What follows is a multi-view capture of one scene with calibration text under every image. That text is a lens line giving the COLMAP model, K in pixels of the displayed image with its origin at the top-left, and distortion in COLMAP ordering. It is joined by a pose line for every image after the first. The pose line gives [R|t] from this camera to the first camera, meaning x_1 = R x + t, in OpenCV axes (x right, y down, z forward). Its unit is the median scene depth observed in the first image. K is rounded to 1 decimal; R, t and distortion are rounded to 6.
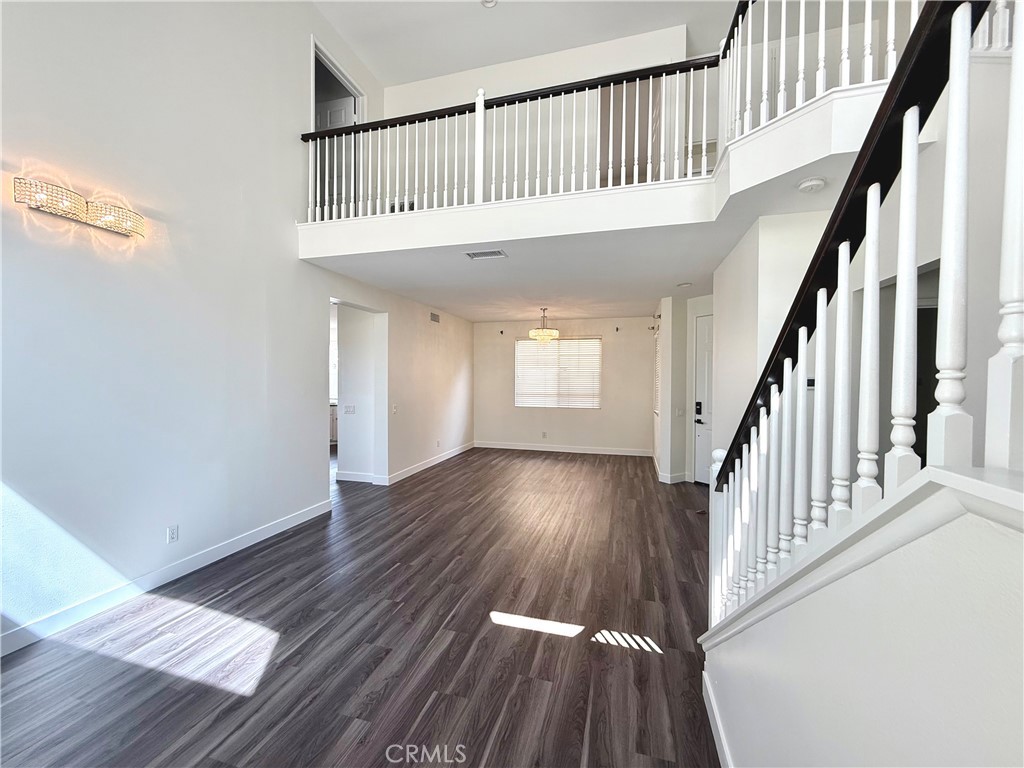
lens RADIAL K [[408.8, 0, 508.5], [0, 408.8, 385.2], [0, 0, 1]] dist [-0.001025, 0.000274]
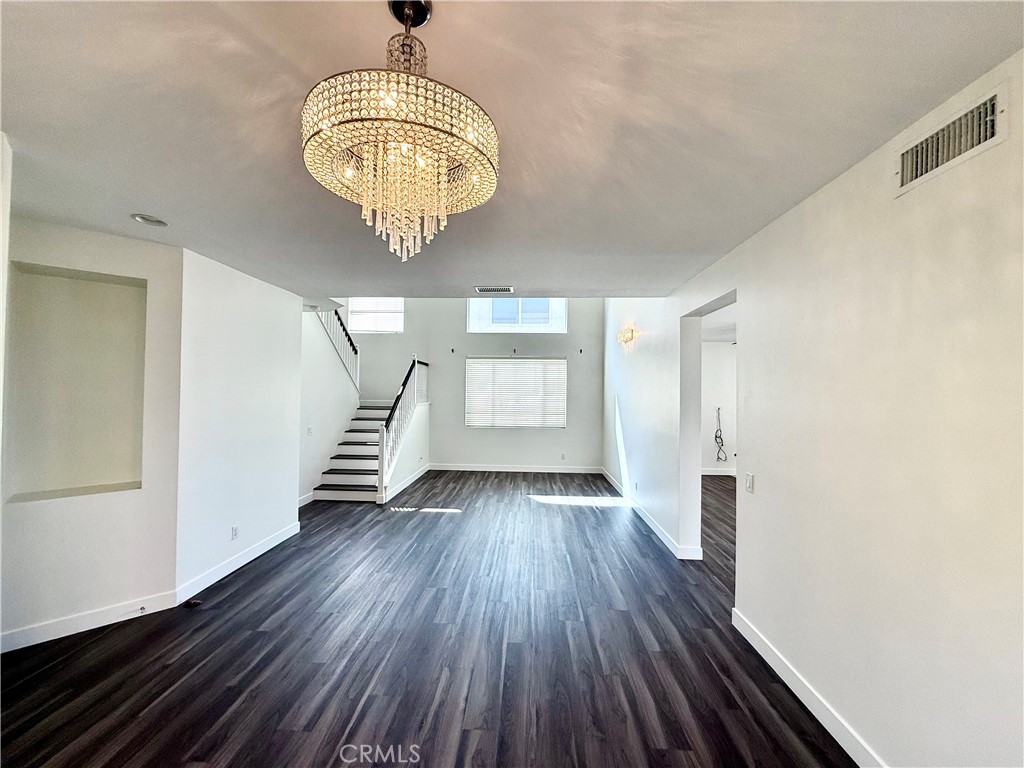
lens RADIAL K [[408.8, 0, 508.5], [0, 408.8, 385.2], [0, 0, 1]] dist [-0.001025, 0.000274]
pose [[-0.973777, -0.023351, -0.226303, 0.240274], [-0.023345, 0.999724, -0.002702, -0.106691], [0.226304, 0.002652, -0.974053, 3.341062]]
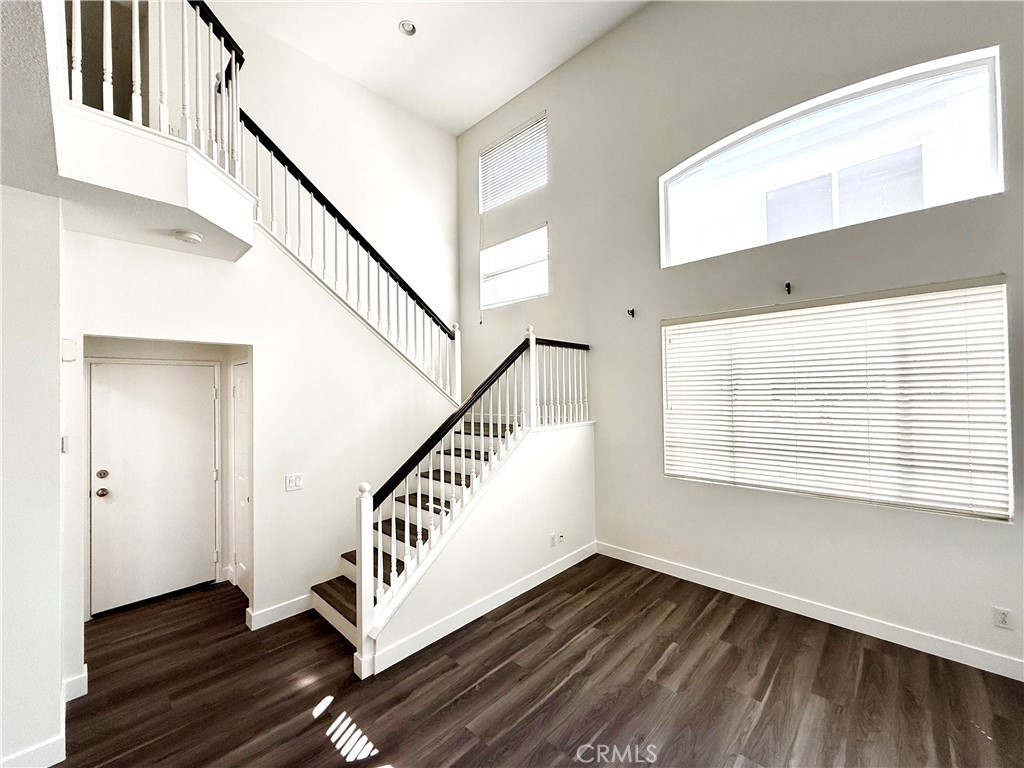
lens RADIAL K [[408.8, 0, 508.5], [0, 408.8, 385.2], [0, 0, 1]] dist [-0.001025, 0.000274]
pose [[-0.883536, 0.010171, 0.468252, -0.404403], [0.015014, 0.999865, 0.006612, -0.126305], [-0.468122, 0.012873, -0.883570, 1.538464]]
